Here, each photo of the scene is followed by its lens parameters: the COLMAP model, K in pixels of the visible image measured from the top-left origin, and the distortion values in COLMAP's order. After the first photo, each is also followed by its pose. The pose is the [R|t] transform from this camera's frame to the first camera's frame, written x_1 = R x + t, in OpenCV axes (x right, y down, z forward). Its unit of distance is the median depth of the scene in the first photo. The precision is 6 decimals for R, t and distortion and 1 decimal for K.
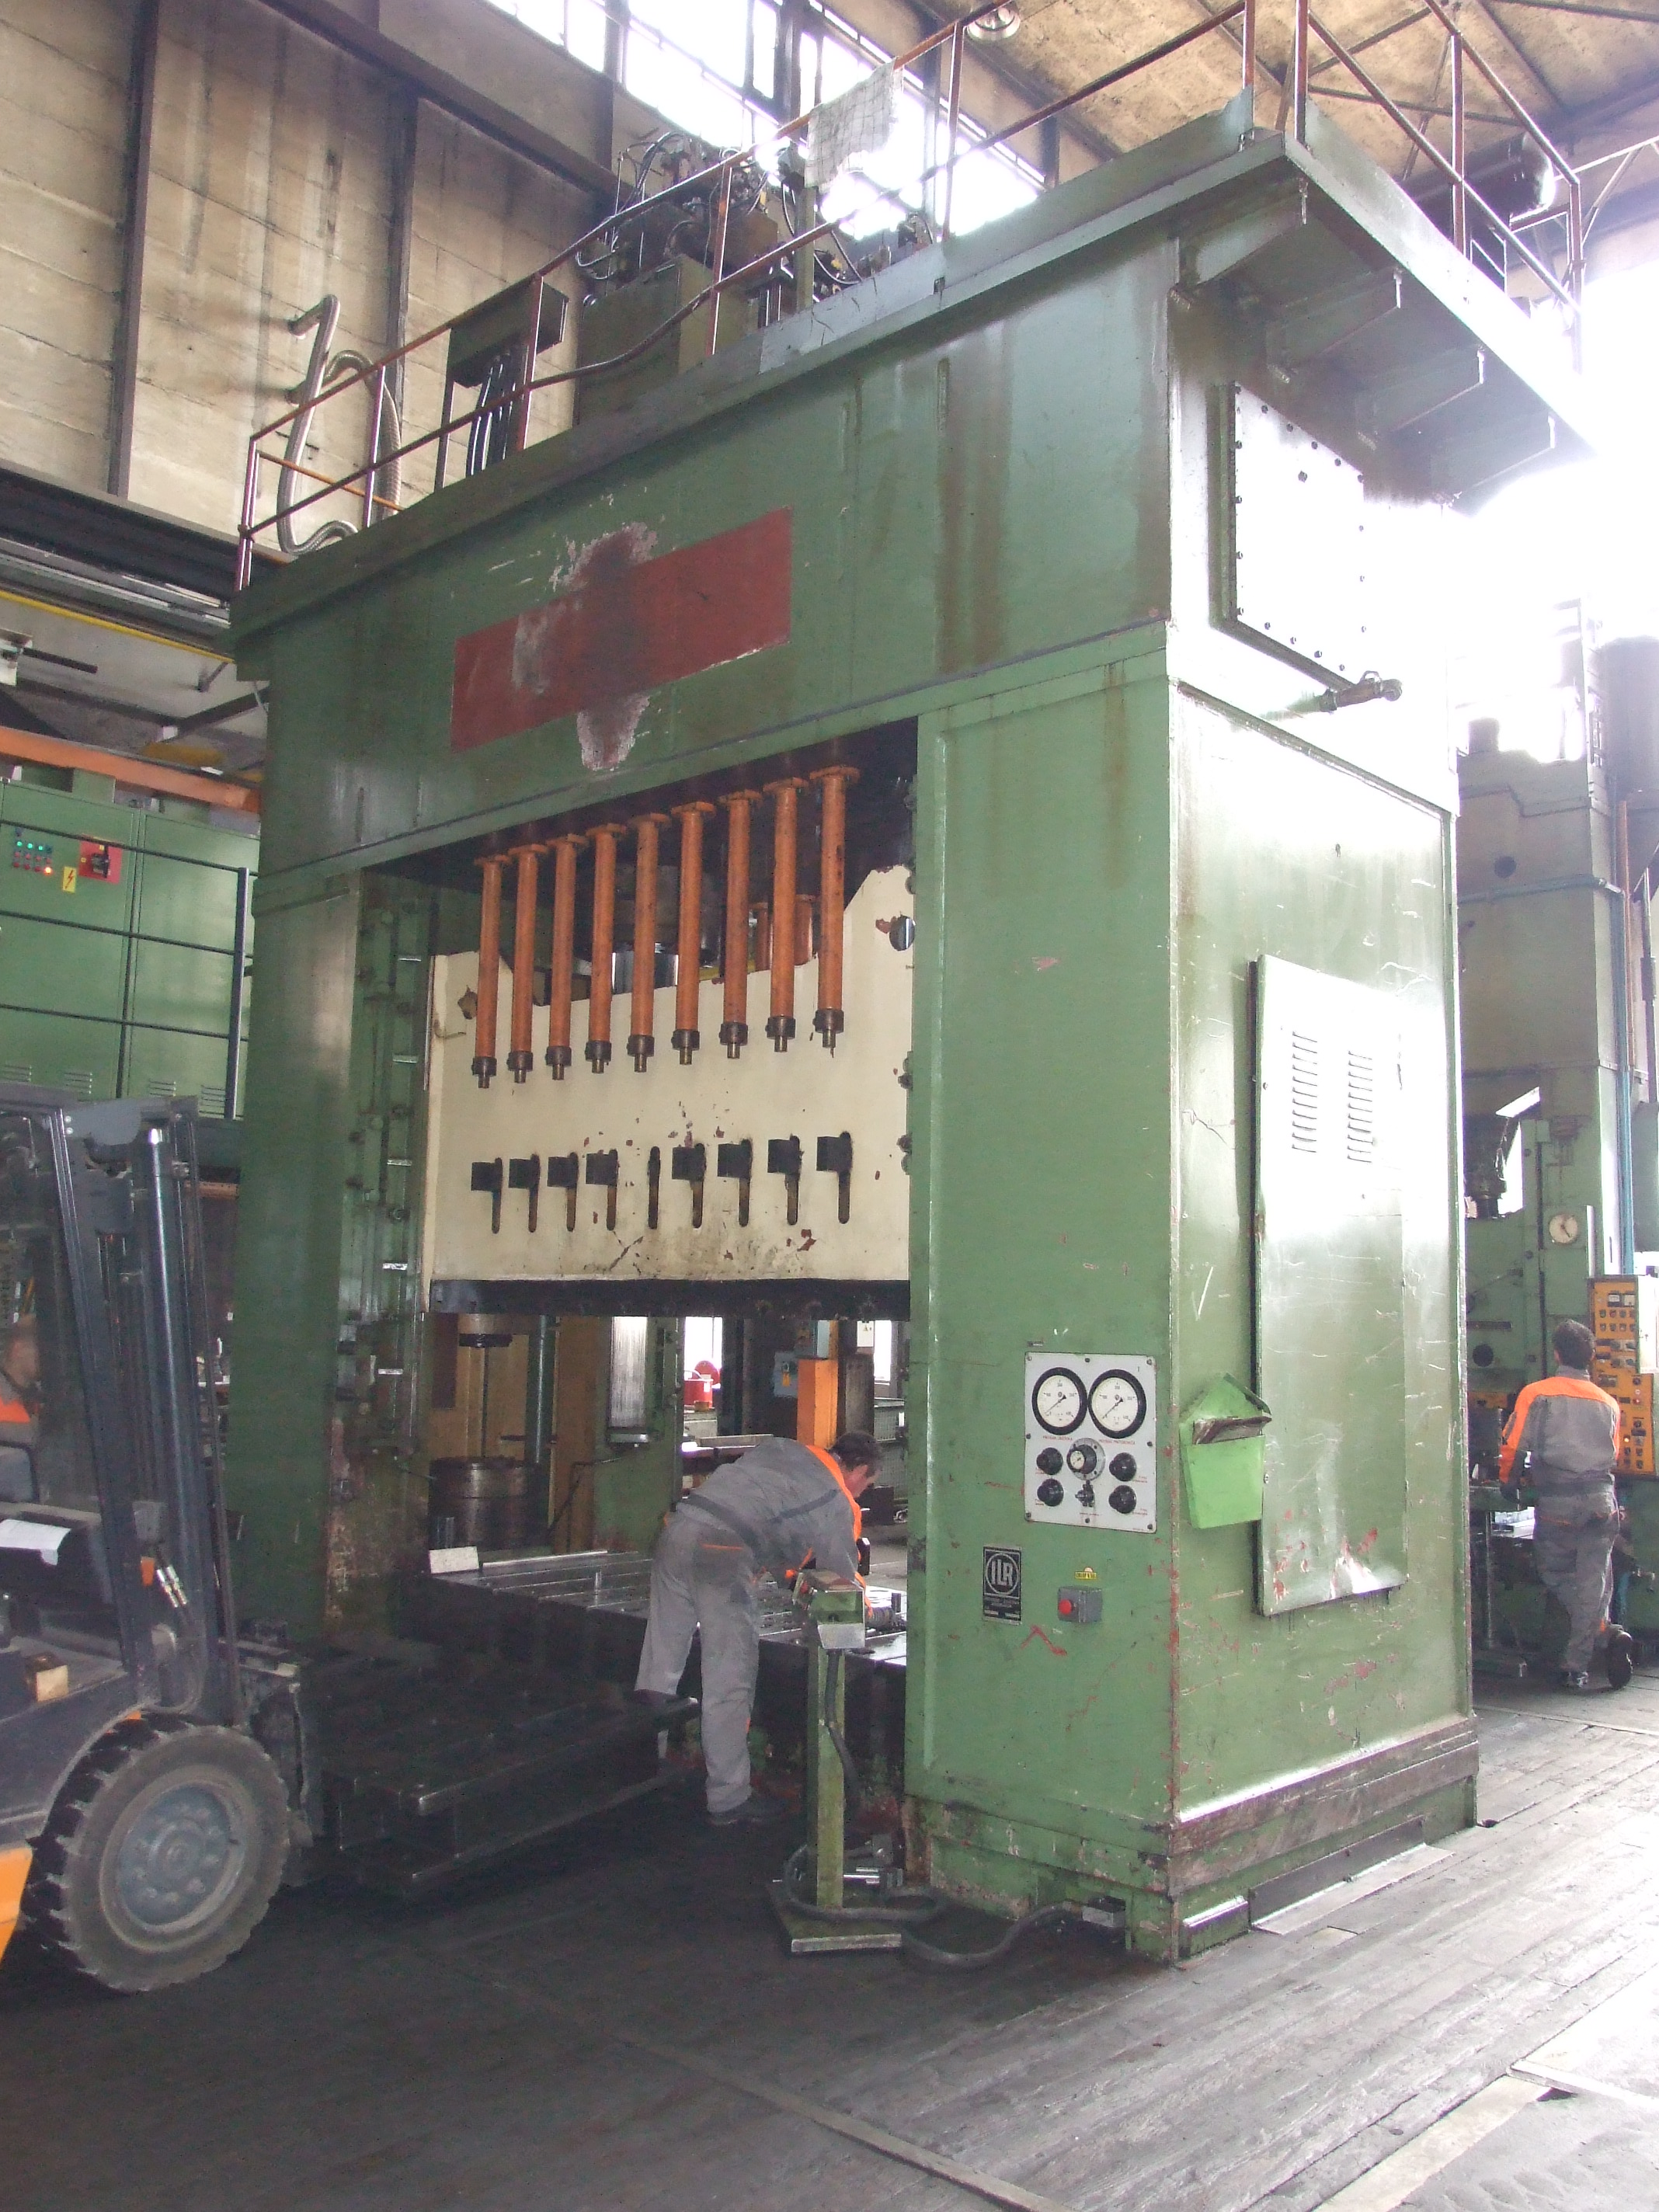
lens RADIAL K [[1868.2, 0, 825.9], [0, 1868.2, 1109.9], [0, 0, 1]] dist [0.002006, 0.000598]
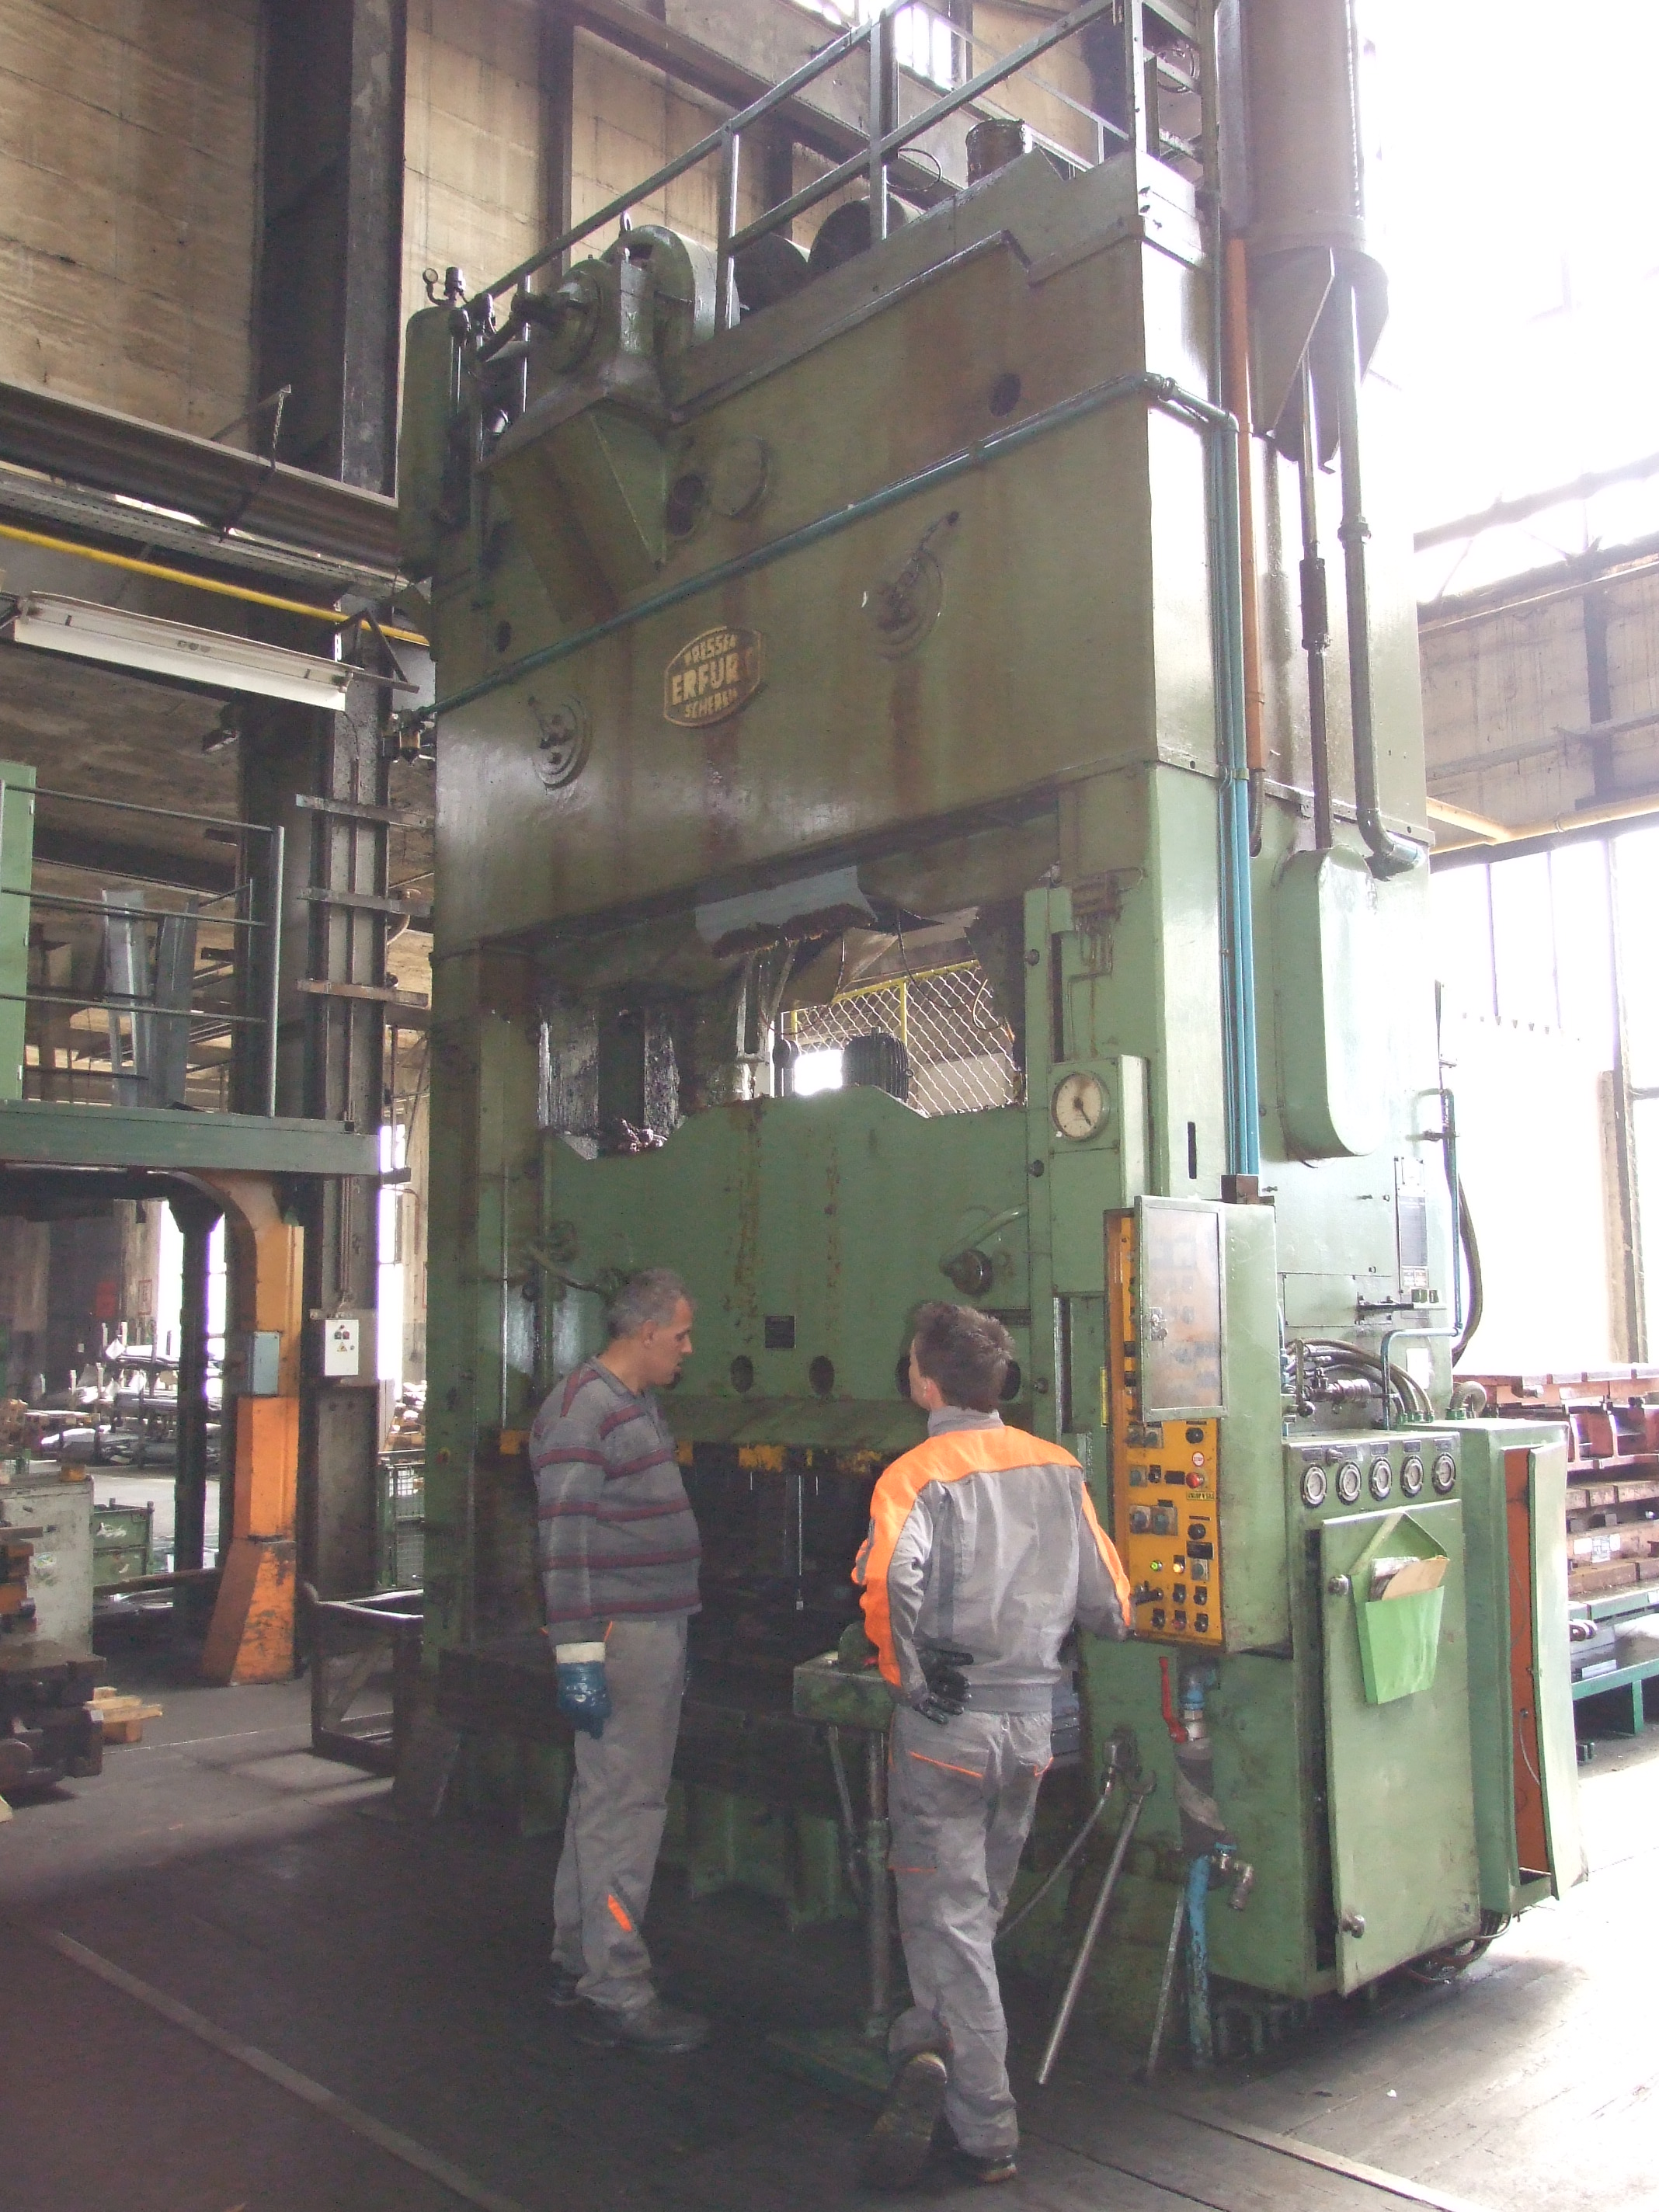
lens RADIAL K [[2000.9, 0, 833.4], [0, 2000.9, 1101.0], [0, 0, 1]] dist [-0.006038, -0.000666]
pose [[0.994240, -0.049789, -0.094911, 0.383436], [0.050477, 0.998713, 0.004860, 0.056666], [0.094547, -0.009623, 0.995474, 0.498682]]
